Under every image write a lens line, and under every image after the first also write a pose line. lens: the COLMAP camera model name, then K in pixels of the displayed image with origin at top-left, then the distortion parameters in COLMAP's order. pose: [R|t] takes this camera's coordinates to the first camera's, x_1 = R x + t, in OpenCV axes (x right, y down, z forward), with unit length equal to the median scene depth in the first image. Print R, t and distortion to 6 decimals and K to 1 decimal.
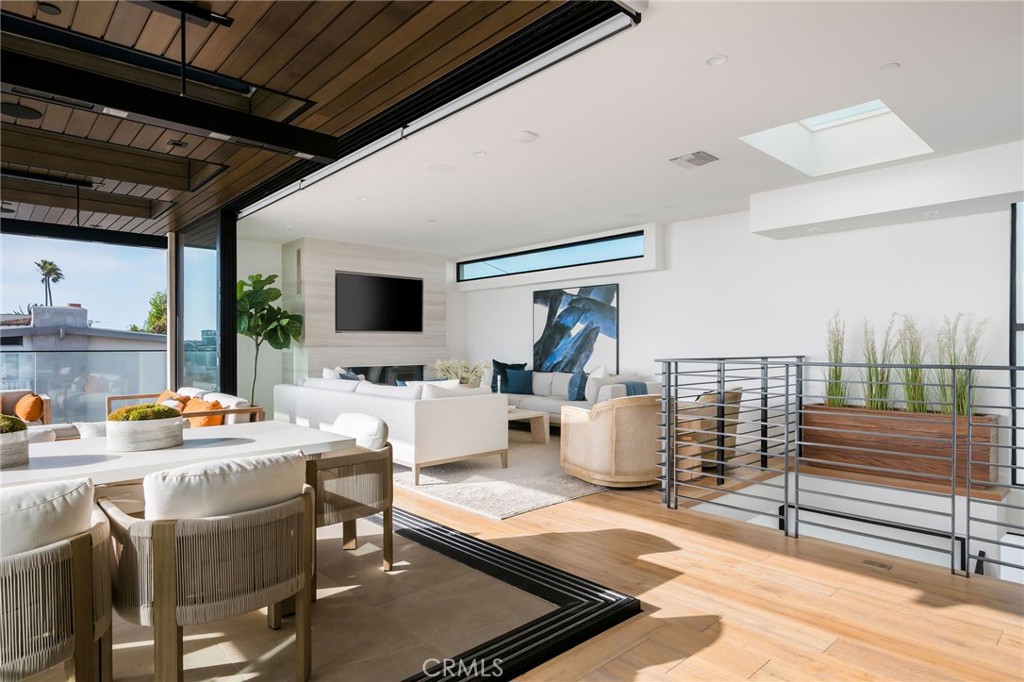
lens RADIAL K [[581.9, 0, 512.0], [0, 581.9, 341.0], [0, 0, 1]] dist [-0.002056, -0.000710]
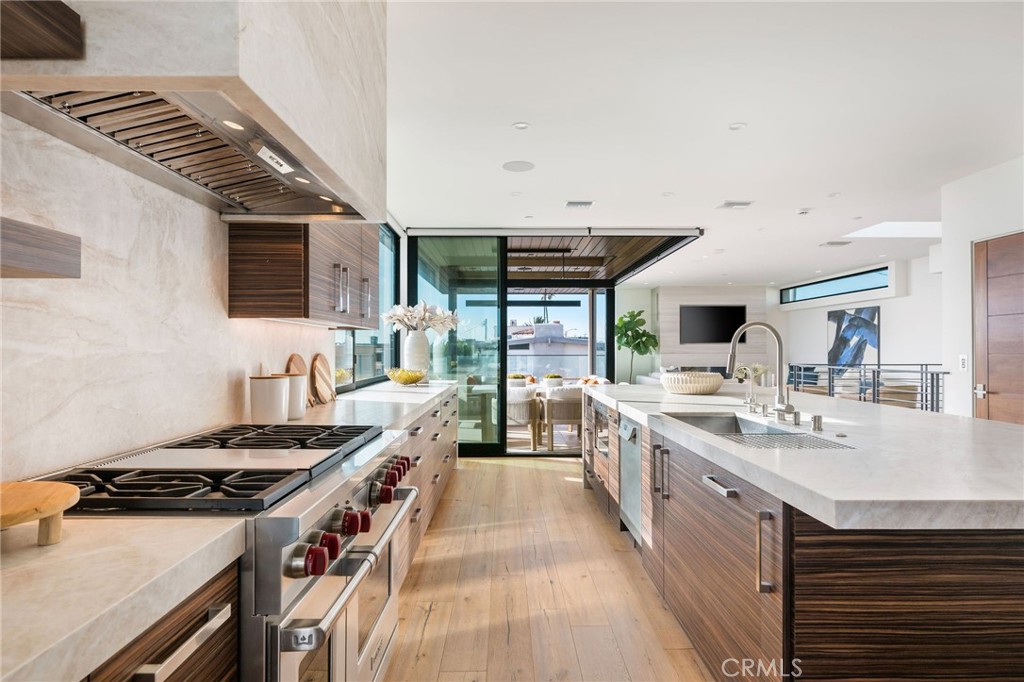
lens RADIAL K [[595.4, 0, 512.0], [0, 595.4, 341.0], [0, 0, 1]] dist [-0.001651, -0.000300]
pose [[0.743478, -0.007572, -0.668717, 0.434444], [0.006152, 0.999971, -0.004482, -0.019291], [0.668732, -0.000782, 0.743503, -0.496996]]
